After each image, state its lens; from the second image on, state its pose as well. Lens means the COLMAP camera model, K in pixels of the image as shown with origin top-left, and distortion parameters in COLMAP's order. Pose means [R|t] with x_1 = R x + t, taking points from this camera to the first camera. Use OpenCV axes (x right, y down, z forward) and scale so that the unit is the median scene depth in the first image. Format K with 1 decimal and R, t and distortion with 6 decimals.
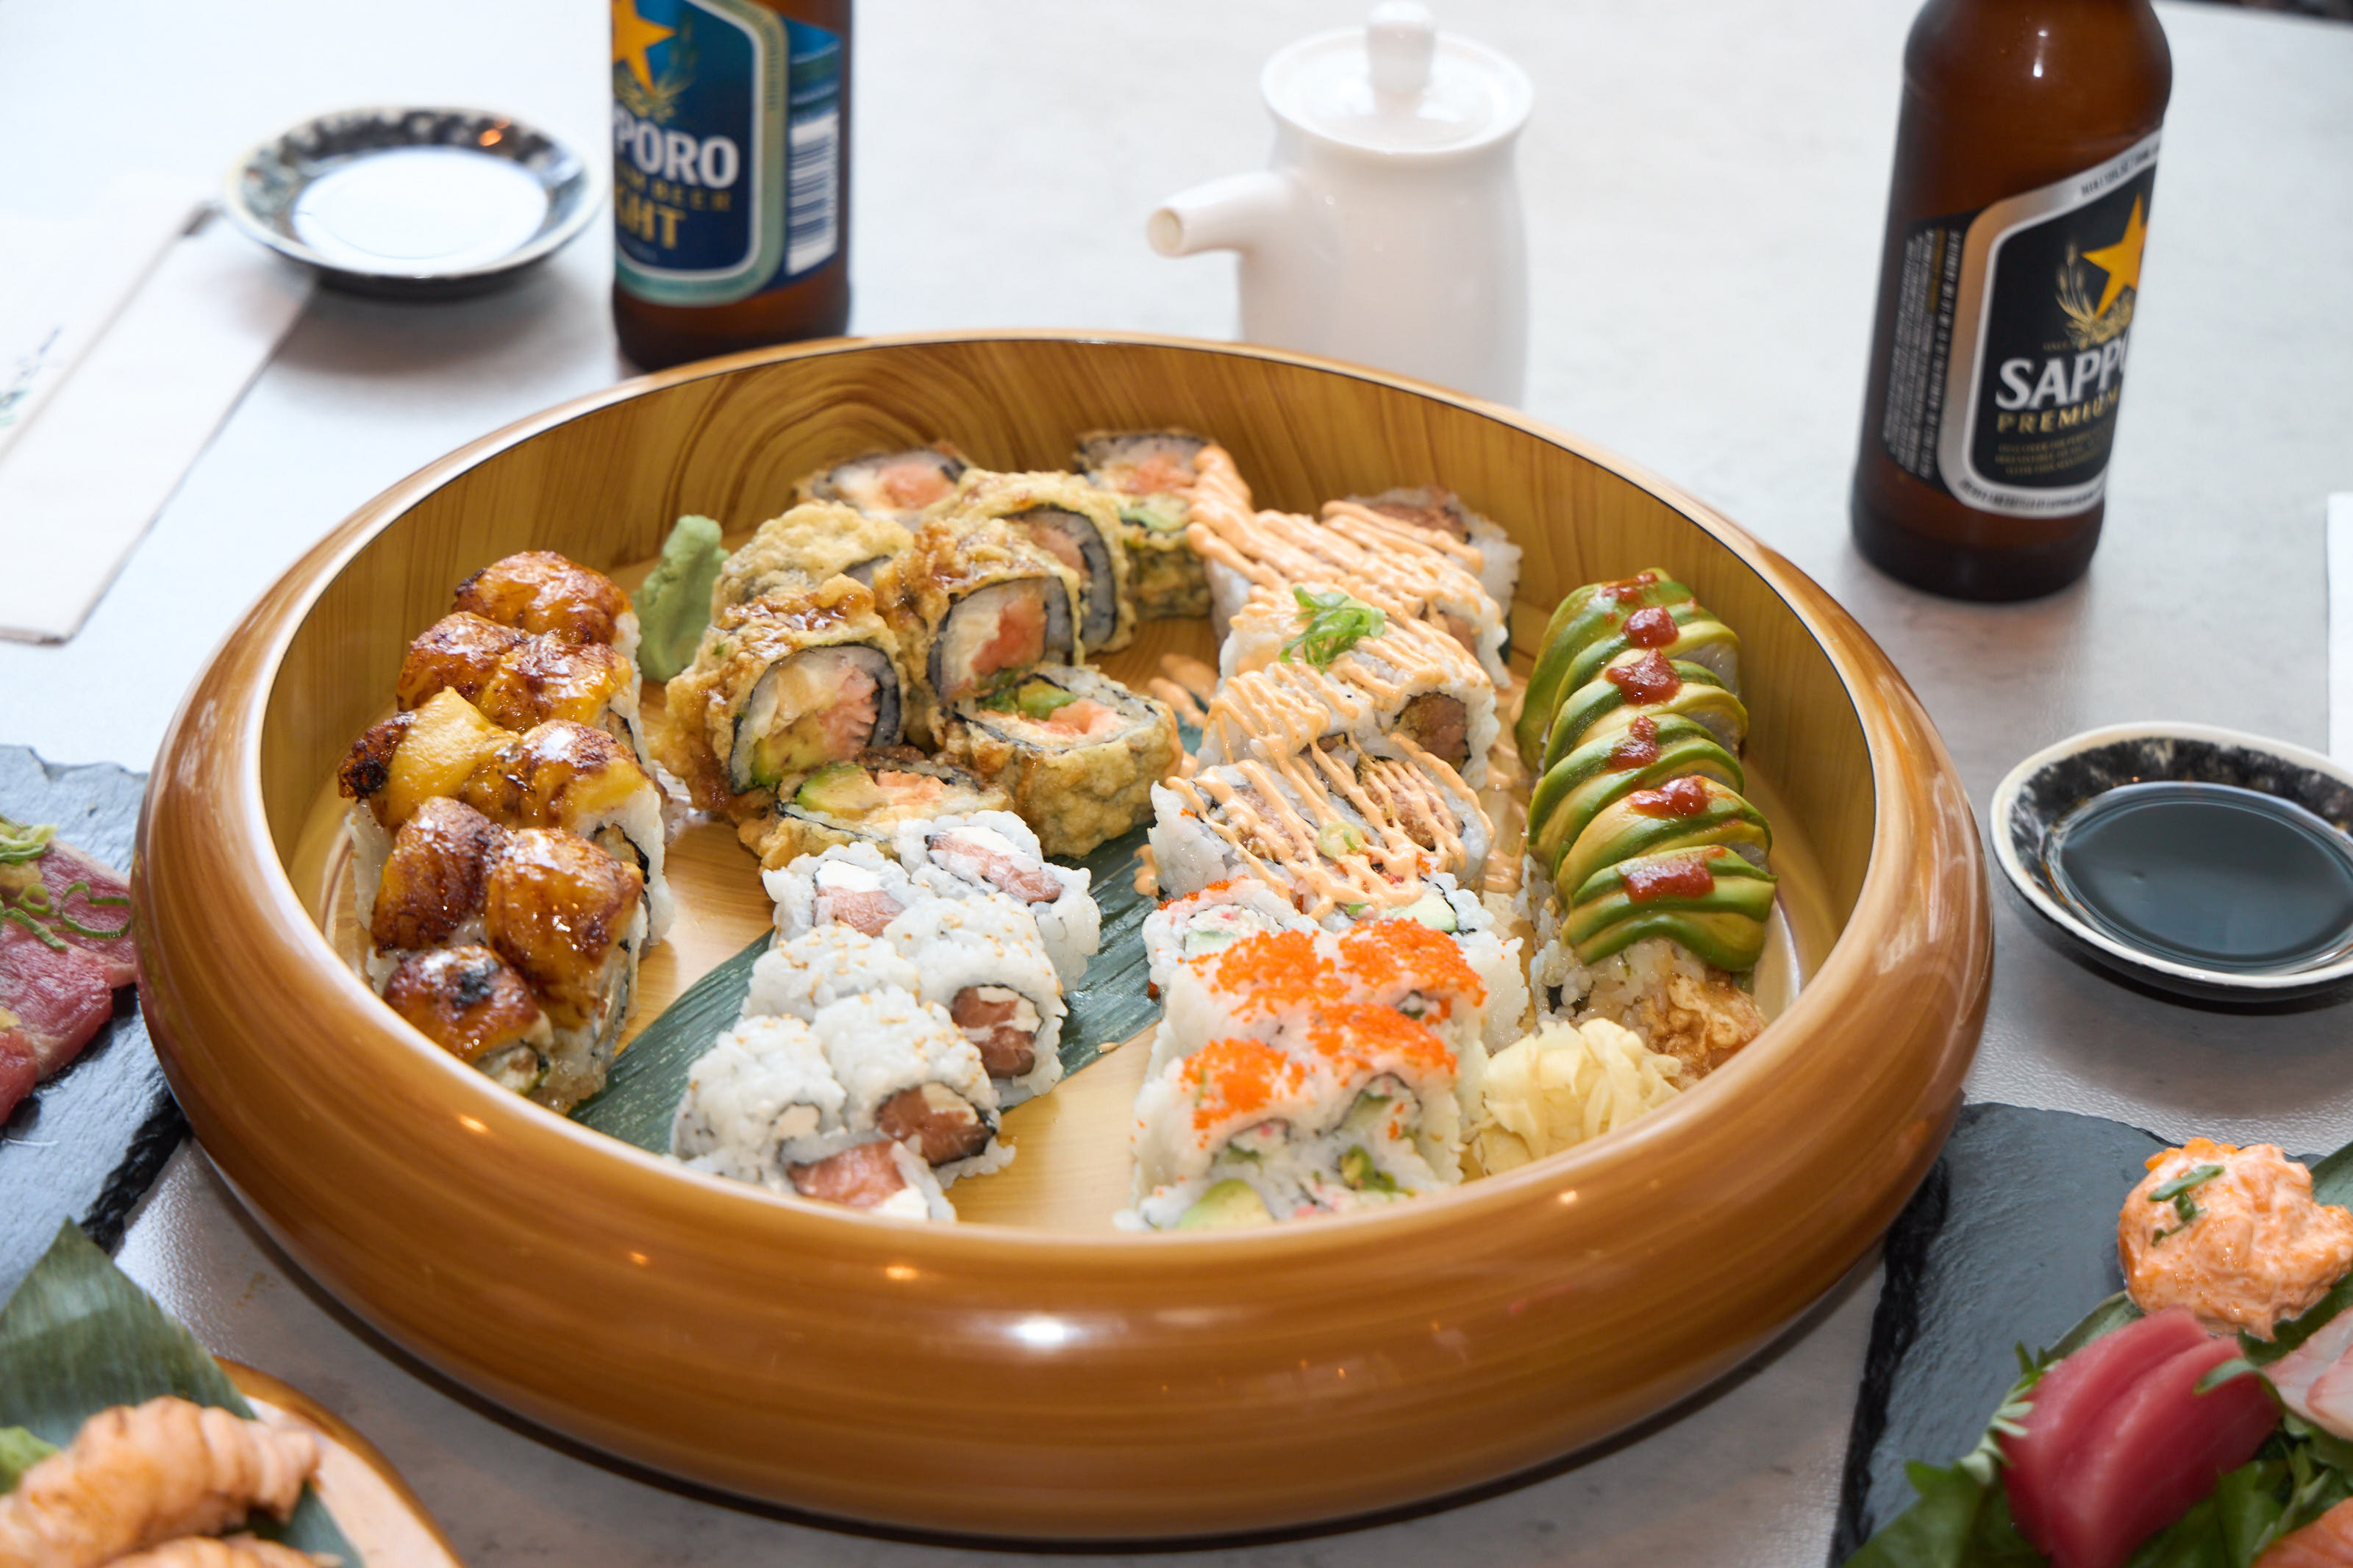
lens RADIAL K [[5235.6, 0, 1176.5], [0, 5235.6, 784.0], [0, 0, 1]] dist [-0.147242, 0.160524]
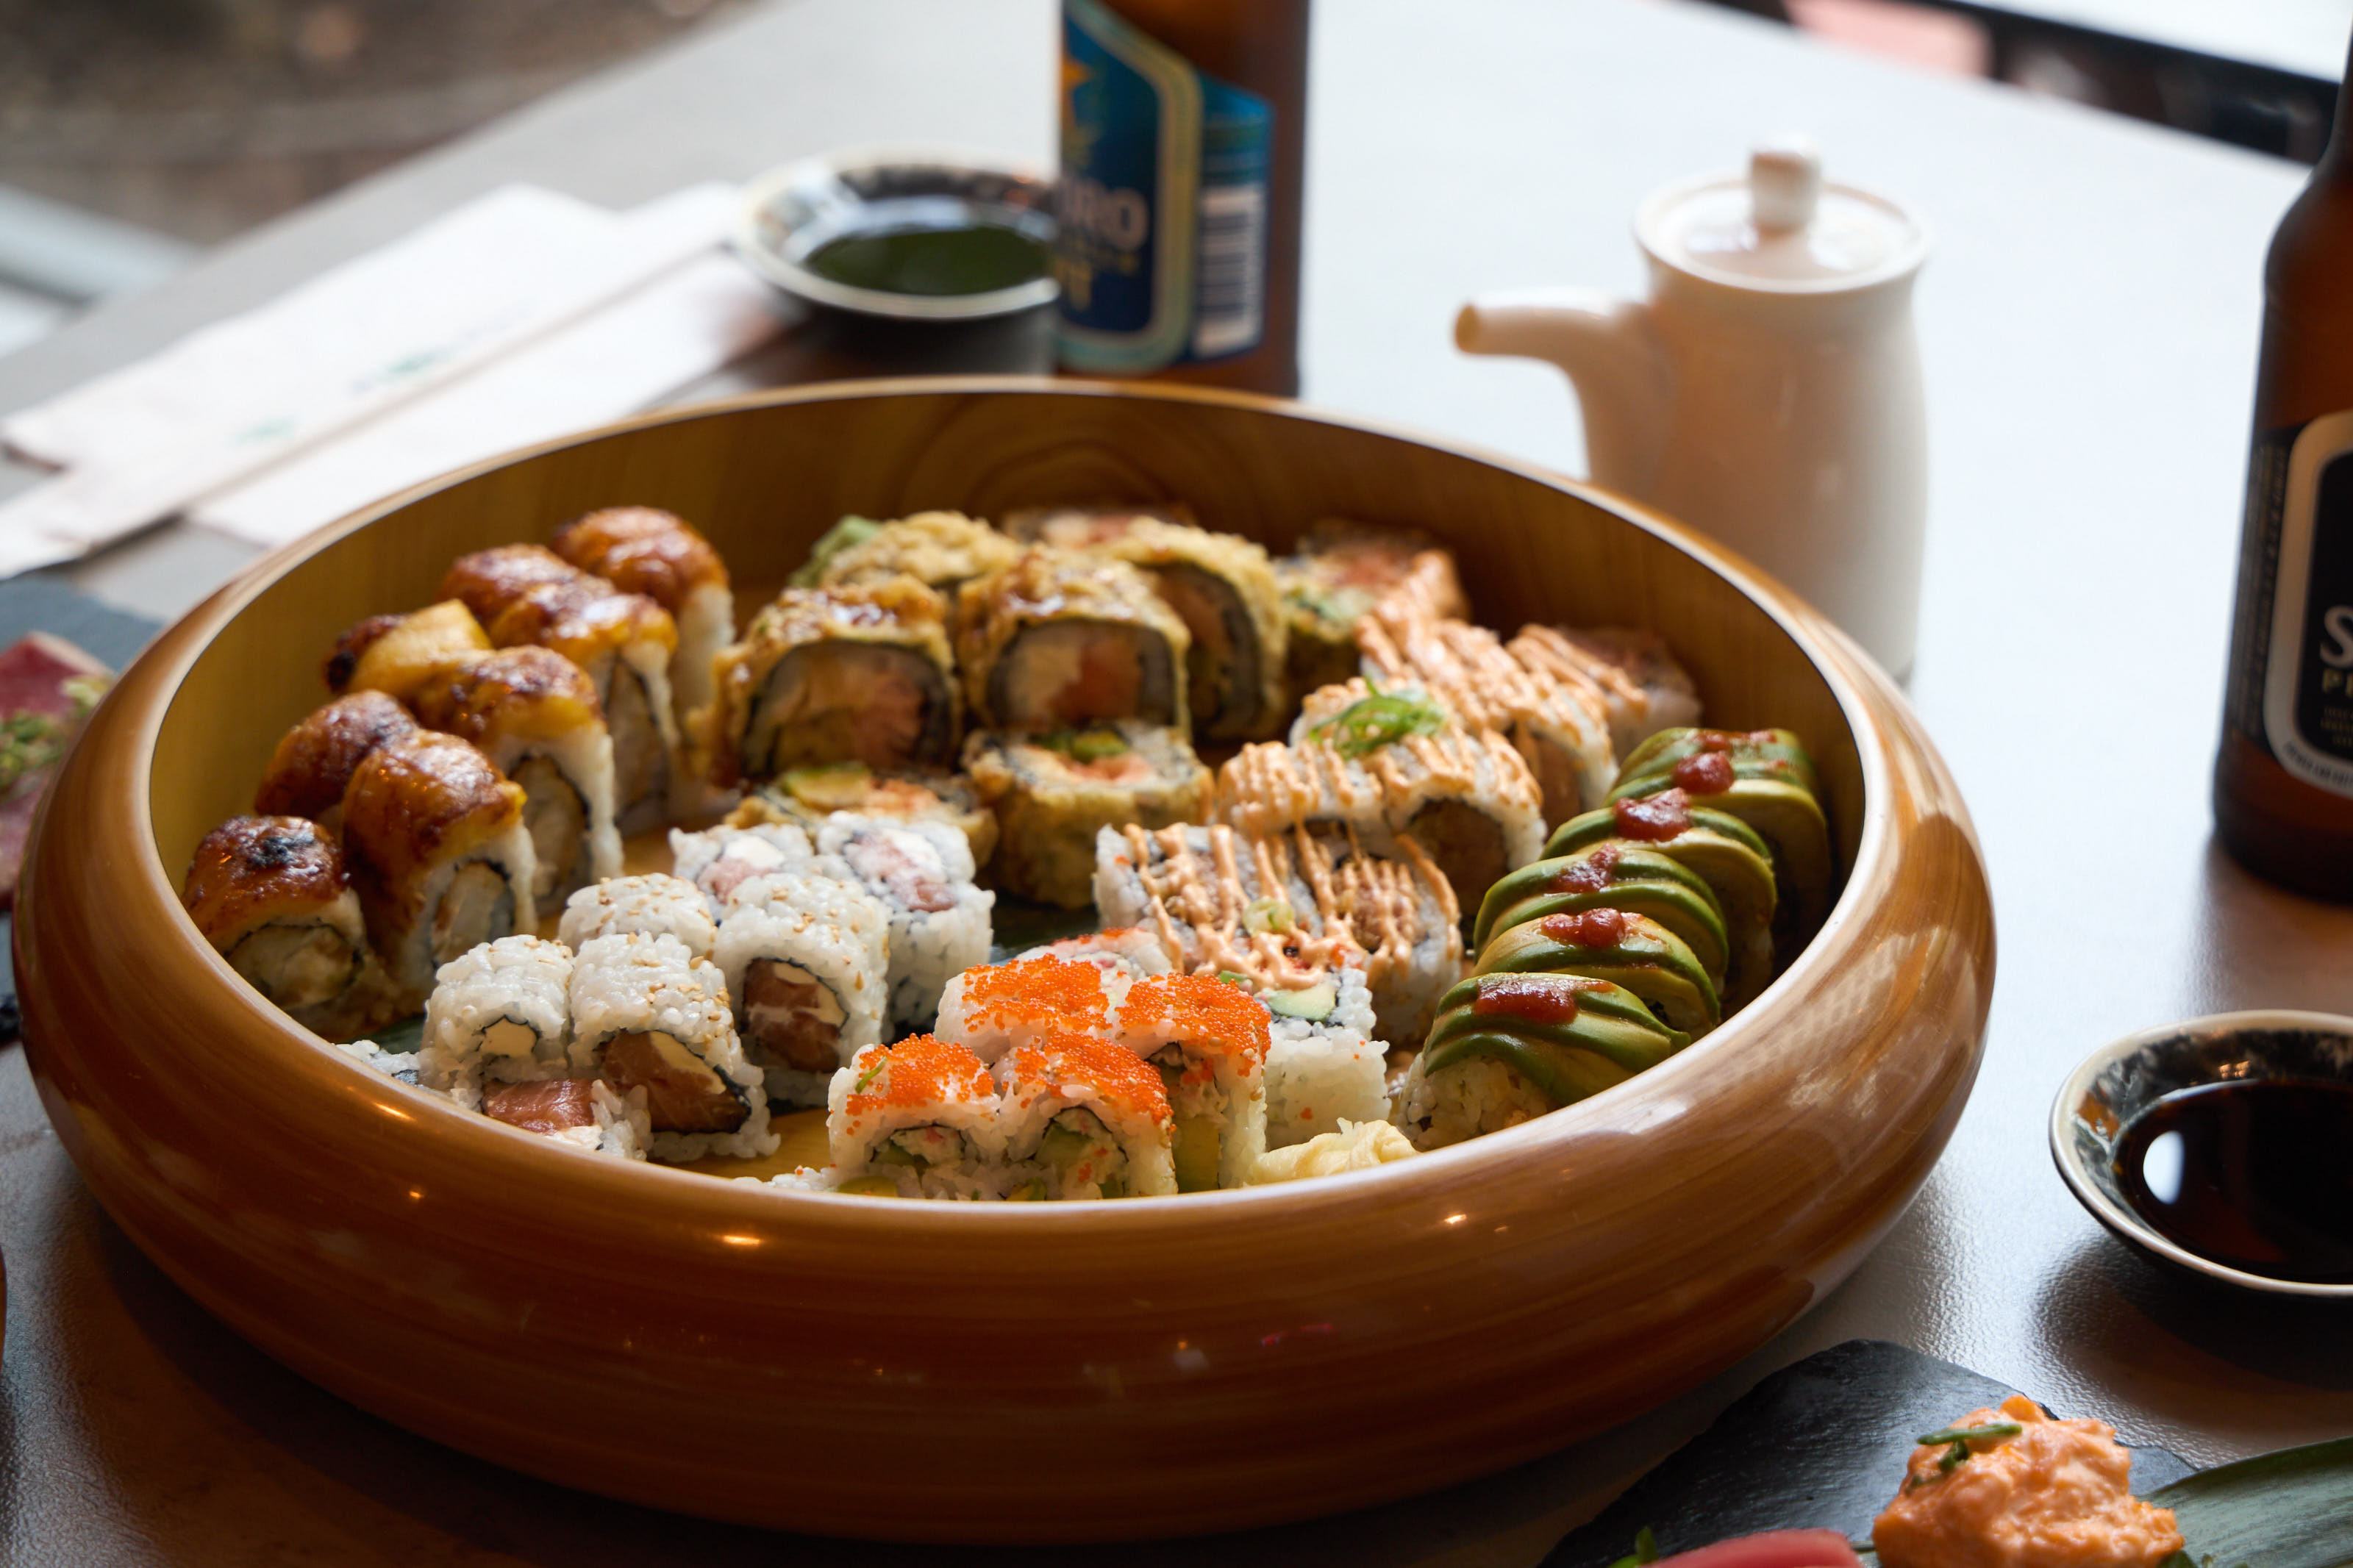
lens RADIAL K [[5867.8, 0, 1176.5], [0, 5867.8, 784.0], [0, 0, 1]] dist [0.033054, -5.766502]
pose [[0.913114, 0.167833, -0.371557, 0.390851], [-0.206647, 0.976124, -0.066924, 0.059356], [0.351454, 0.137890, 0.925995, 0.034090]]
